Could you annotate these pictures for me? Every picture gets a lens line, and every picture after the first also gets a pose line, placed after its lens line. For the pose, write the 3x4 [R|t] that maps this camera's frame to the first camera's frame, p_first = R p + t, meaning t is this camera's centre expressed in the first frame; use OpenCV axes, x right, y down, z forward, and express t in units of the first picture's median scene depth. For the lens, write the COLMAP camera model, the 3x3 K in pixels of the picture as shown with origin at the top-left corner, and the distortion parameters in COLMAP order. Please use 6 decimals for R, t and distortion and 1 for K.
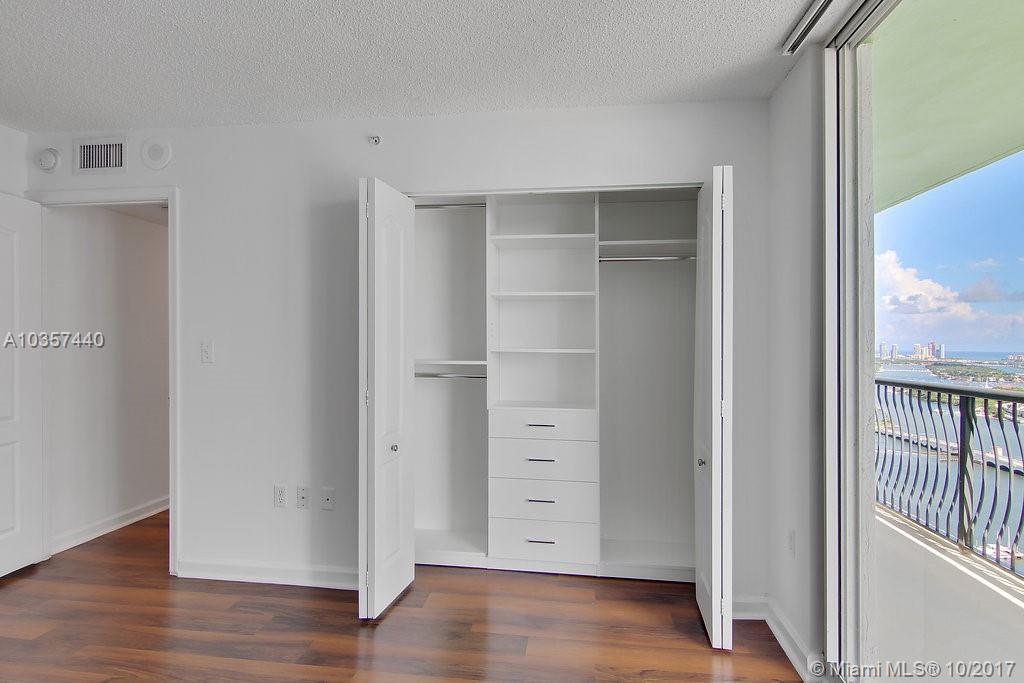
lens RADIAL K [[542.2, 0, 515.8], [0, 542.2, 334.7], [0, 0, 1]] dist [0.010083, -0.001534]
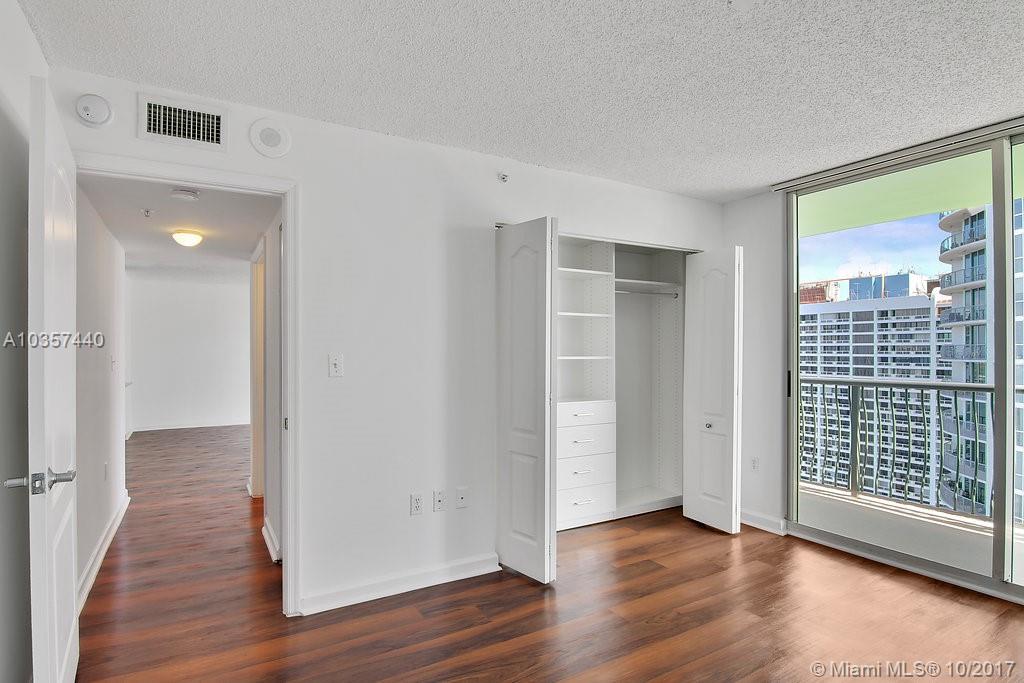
lens RADIAL K [[509.2, 0, 475.9], [0, 509.2, 340.7], [0, 0, 1]] dist [-0.003673, -0.007516]
pose [[0.807287, 0.003247, 0.590149, -0.926749], [-0.001222, 0.999992, -0.003831, -0.007885], [-0.590157, 0.002372, 0.807285, 0.160761]]
